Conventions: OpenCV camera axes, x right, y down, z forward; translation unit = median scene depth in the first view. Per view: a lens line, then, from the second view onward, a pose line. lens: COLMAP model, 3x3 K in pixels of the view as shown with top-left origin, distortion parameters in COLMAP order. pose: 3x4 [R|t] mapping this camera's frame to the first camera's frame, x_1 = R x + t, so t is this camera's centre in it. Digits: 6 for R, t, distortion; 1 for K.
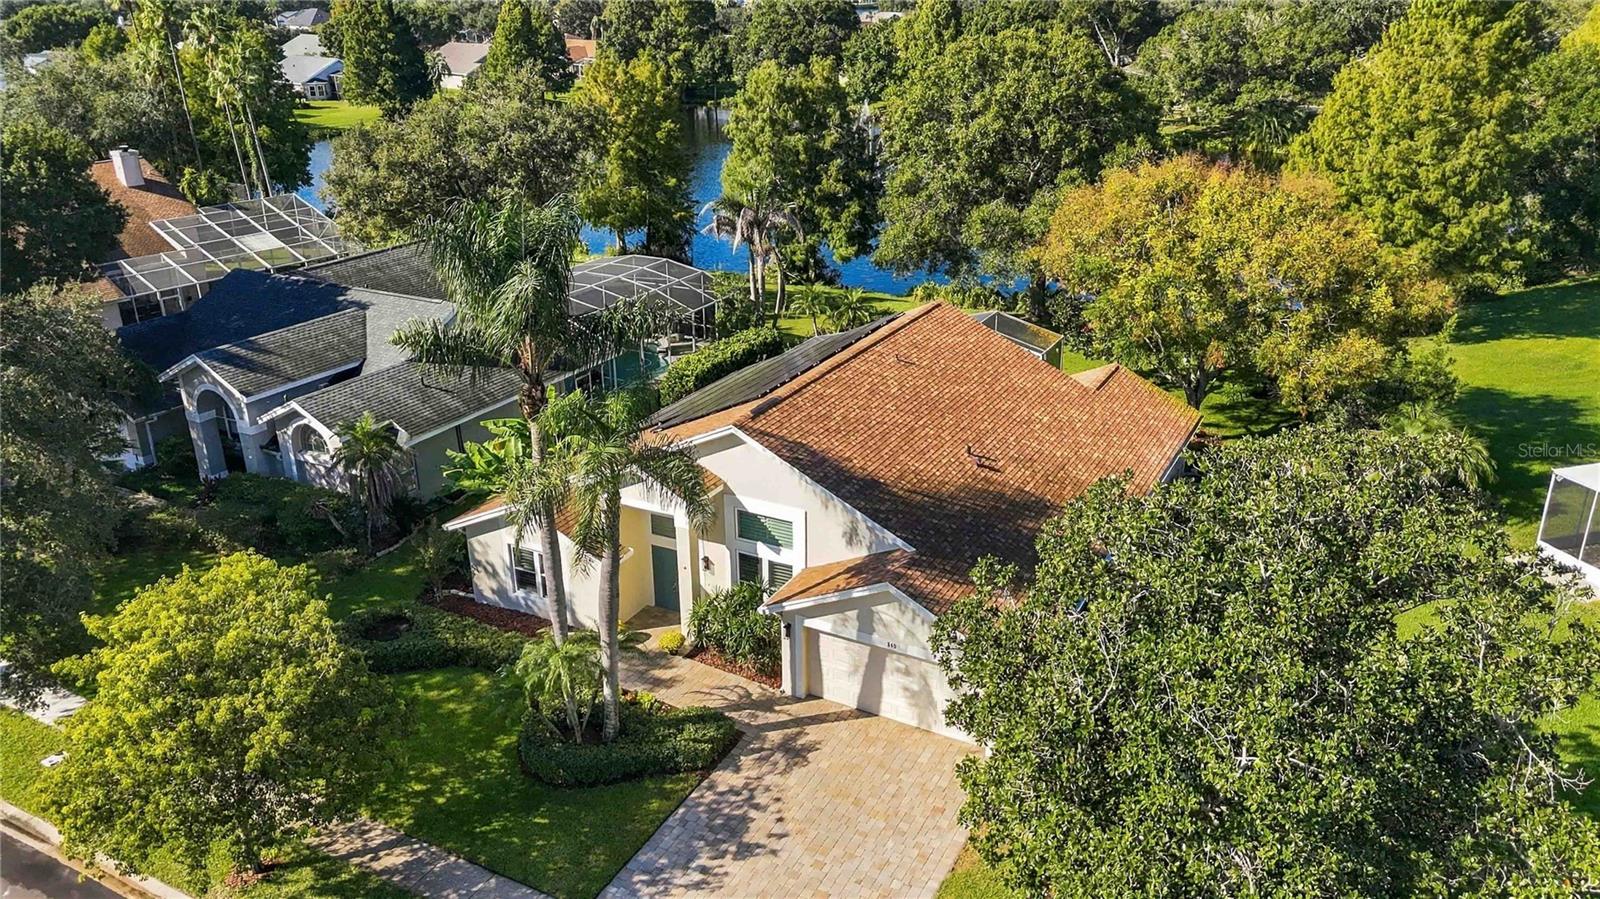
lens RADIAL K [[1207.1, 0, 800.5], [0, 1207.1, 455.0], [0, 0, 1]] dist [0.100982, -0.092860]
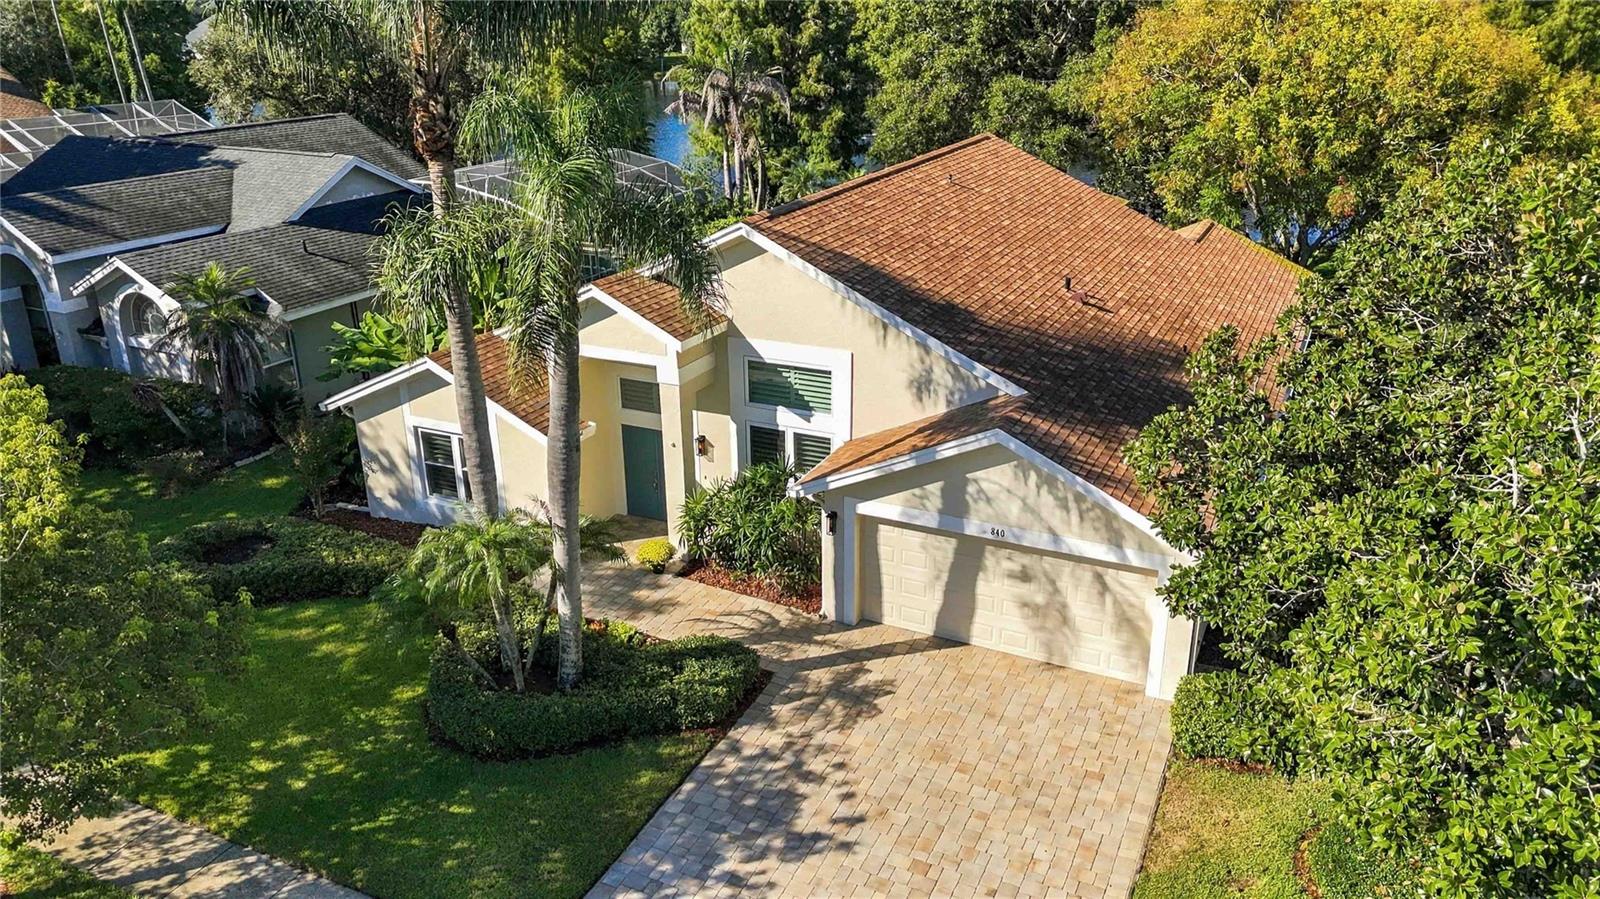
lens RADIAL K [[1207.1, 0, 800.5], [0, 1207.1, 455.0], [0, 0, 1]] dist [0.100982, -0.092860]
pose [[0.998909, -0.017847, 0.043155, -0.053328], [0.018327, 0.999774, -0.010752, 0.108105], [-0.042953, 0.011531, 0.999011, 0.311210]]
